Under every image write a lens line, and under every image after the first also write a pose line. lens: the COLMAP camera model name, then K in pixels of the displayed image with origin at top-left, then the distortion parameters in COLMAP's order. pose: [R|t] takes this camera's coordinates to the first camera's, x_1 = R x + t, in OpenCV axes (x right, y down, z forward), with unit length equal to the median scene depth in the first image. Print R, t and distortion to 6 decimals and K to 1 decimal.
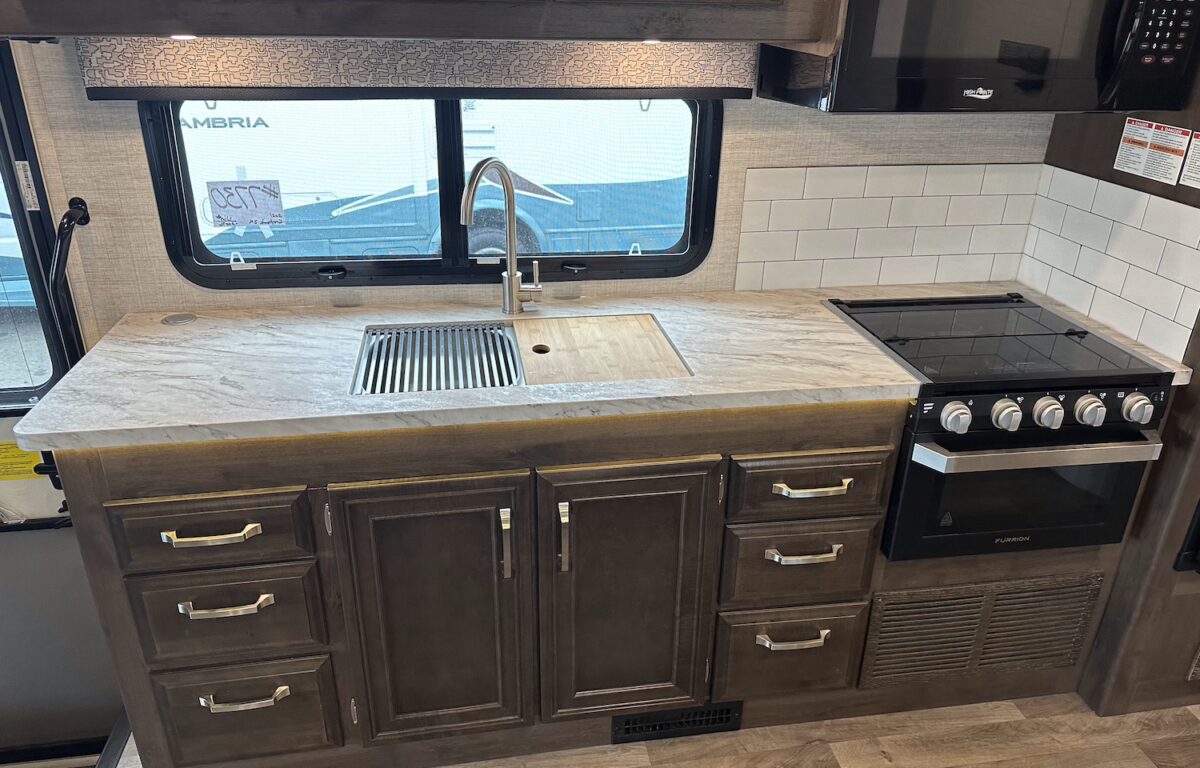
lens RADIAL K [[848.6, 0, 595.0], [0, 848.6, 381.6], [0, 0, 1]] dist [0.055398, -0.067057]
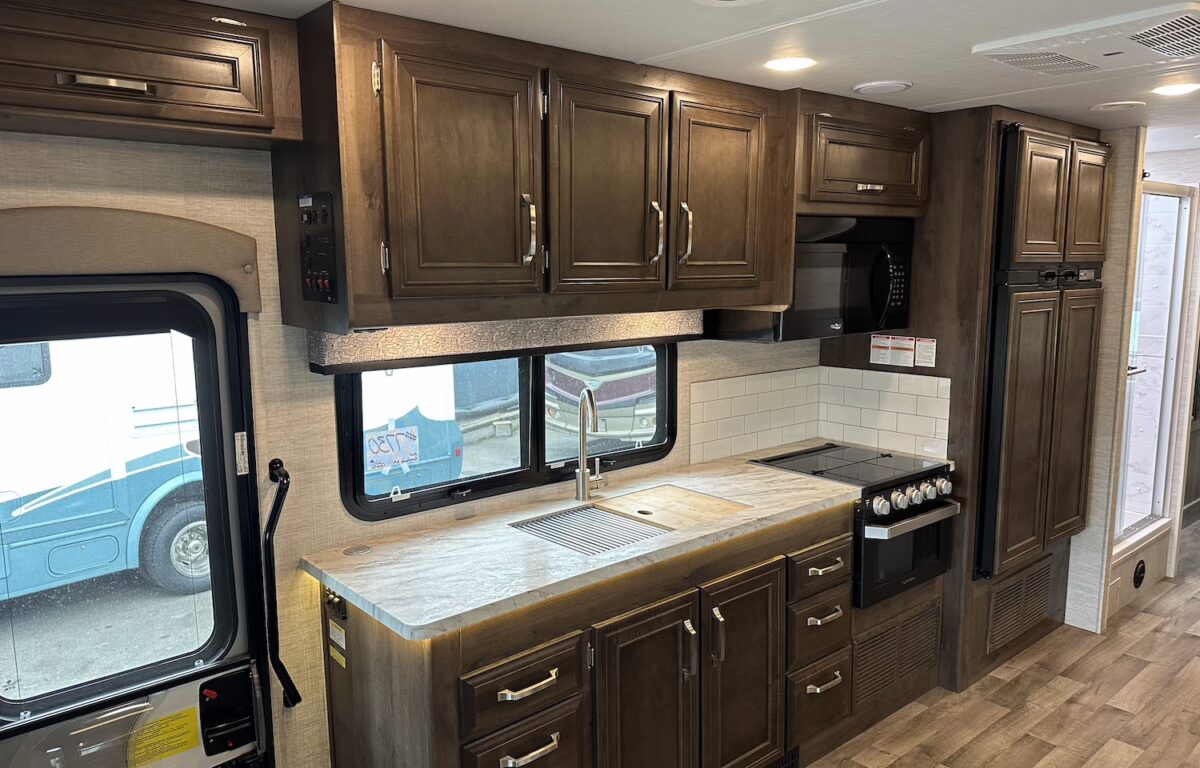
lens RADIAL K [[838.6, 0, 600.0], [0, 838.6, 384.0], [0, 0, 1]] dist [0.167941, -0.331929]
pose [[0.856293, -0.096257, 0.507442, -0.809946], [0.236286, 0.946646, -0.219156, 0.048155], [-0.459273, 0.307563, 0.833351, -0.202062]]
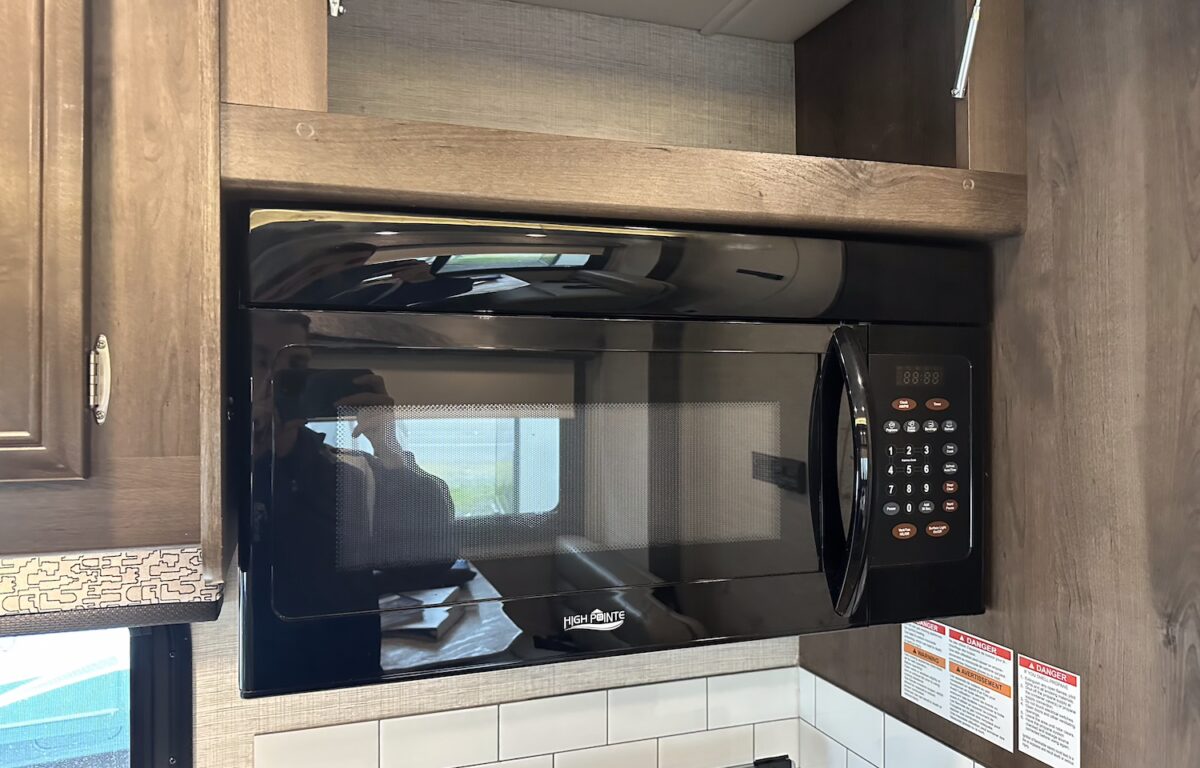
lens RADIAL K [[851.6, 0, 600.0], [0, 851.6, 384.0], [0, 0, 1]] dist [0.063325, -0.101964]
pose [[0.985597, -0.021801, 0.167702, 0.334954], [0.089969, 0.907270, -0.410812, -0.232765], [-0.143195, 0.419983, 0.896164, 0.457681]]
